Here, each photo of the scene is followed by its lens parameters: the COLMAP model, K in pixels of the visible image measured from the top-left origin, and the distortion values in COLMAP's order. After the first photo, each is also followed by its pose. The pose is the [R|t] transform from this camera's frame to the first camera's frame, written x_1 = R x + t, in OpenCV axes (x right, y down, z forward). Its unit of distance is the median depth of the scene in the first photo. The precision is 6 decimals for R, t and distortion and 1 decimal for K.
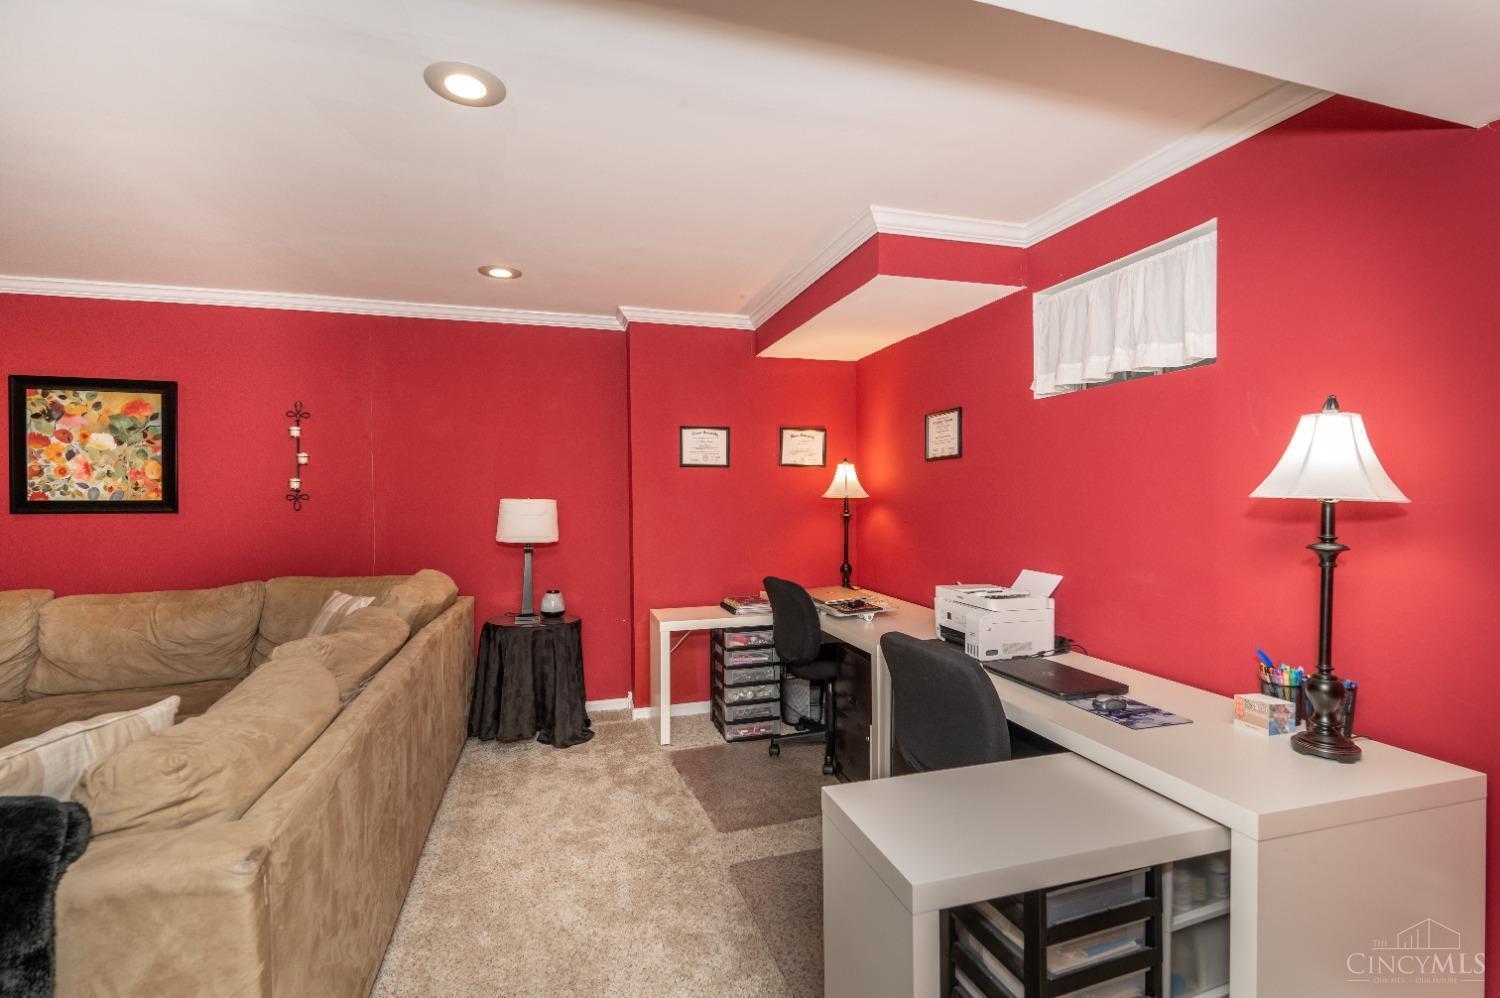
lens RADIAL K [[675.2, 0, 753.1], [0, 675.2, 500.6], [0, 0, 1]] dist [-0.000981, 0.000259]
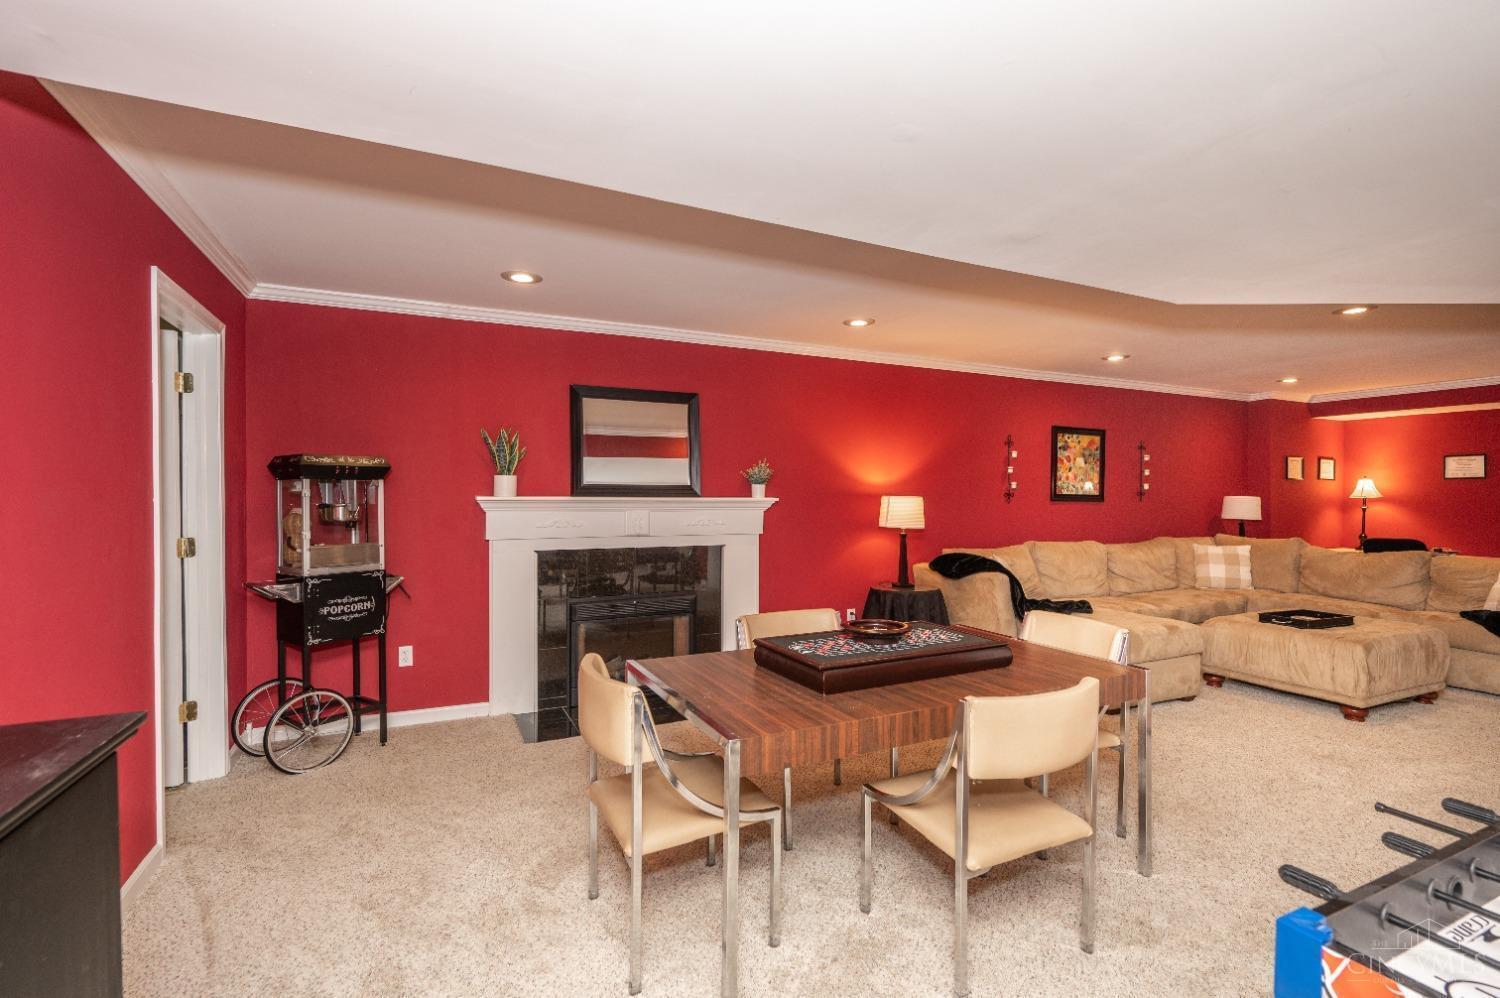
lens RADIAL K [[666.7, 0, 754.4], [0, 666.7, 502.2], [0, 0, 1]] dist [-0.001626, 0.000045]
pose [[0.990596, 0.010549, 0.136410, -2.103852], [-0.010500, 0.999944, -0.001080, 0.032286], [-0.136414, -0.000362, 0.990652, -0.675194]]
